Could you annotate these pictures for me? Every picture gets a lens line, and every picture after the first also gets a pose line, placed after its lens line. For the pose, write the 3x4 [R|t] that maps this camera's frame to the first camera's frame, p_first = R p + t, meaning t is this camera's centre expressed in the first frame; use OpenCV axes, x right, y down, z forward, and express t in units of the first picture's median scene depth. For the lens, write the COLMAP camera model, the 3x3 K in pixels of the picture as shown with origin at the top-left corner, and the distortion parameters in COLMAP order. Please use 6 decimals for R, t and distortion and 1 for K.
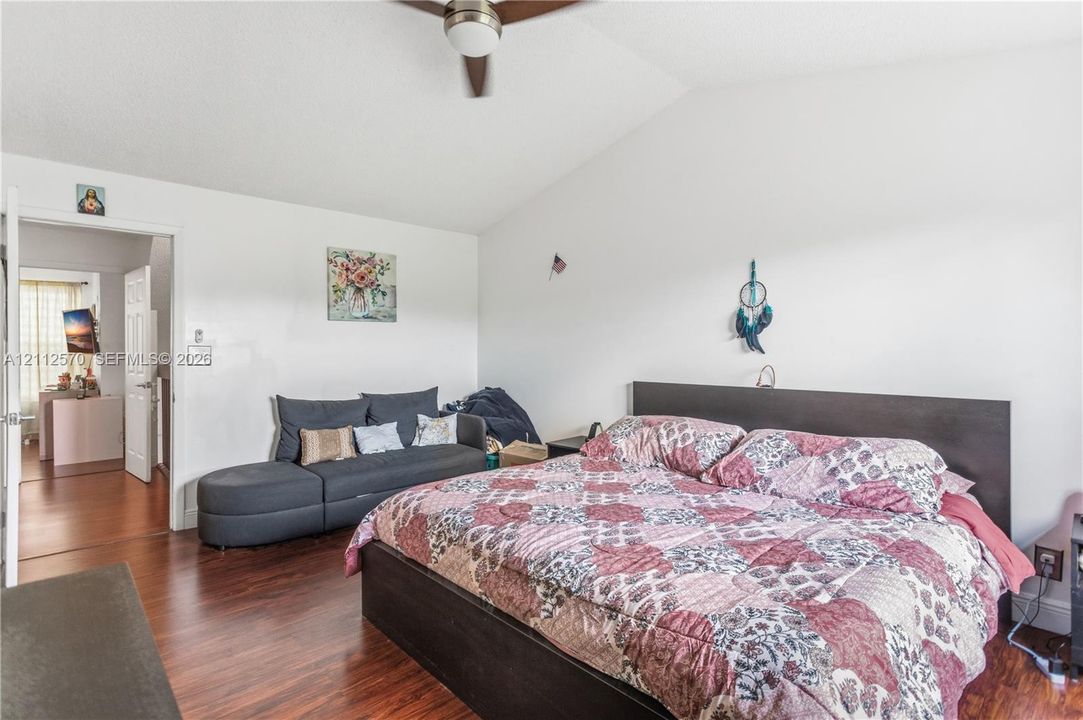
lens RADIAL K [[516.7, 0, 539.9], [0, 516.7, 351.2], [0, 0, 1]] dist [0.005248, 0.000763]
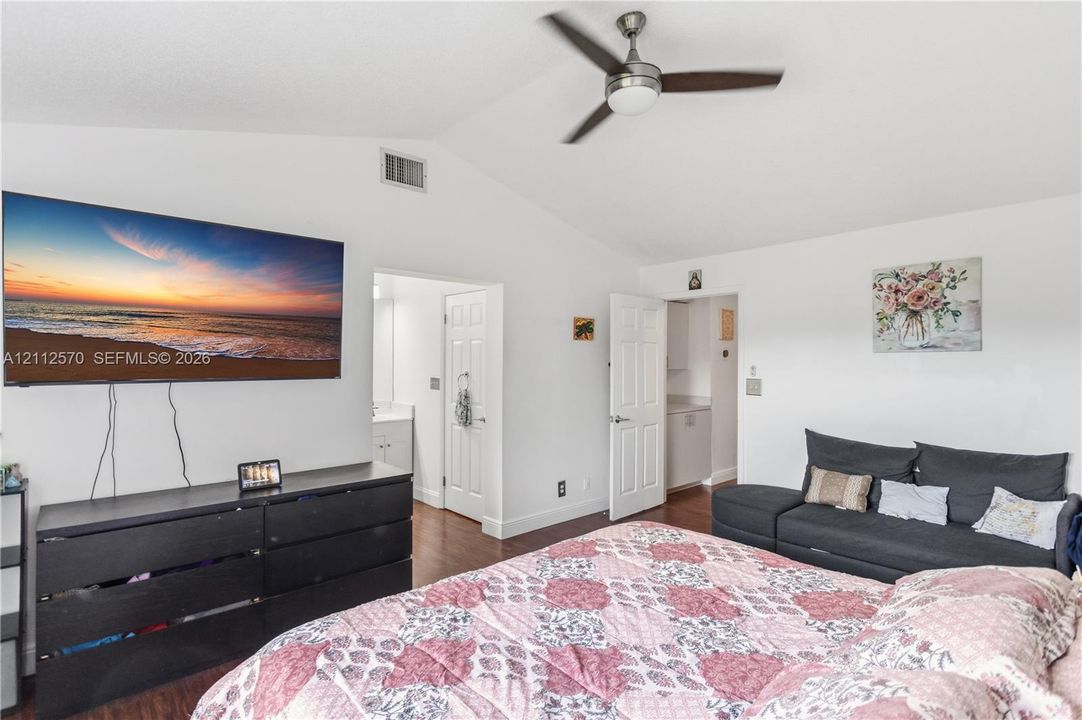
lens RADIAL K [[516.2, 0, 540.6], [0, 516.2, 364.3], [0, 0, 1]] dist [0.005248, 0.000763]
pose [[0.001346, 0.004323, -0.999990, 0.473538], [-0.004606, 0.999980, 0.004317, -0.041020], [0.999988, 0.004600, 0.001366, 0.426176]]
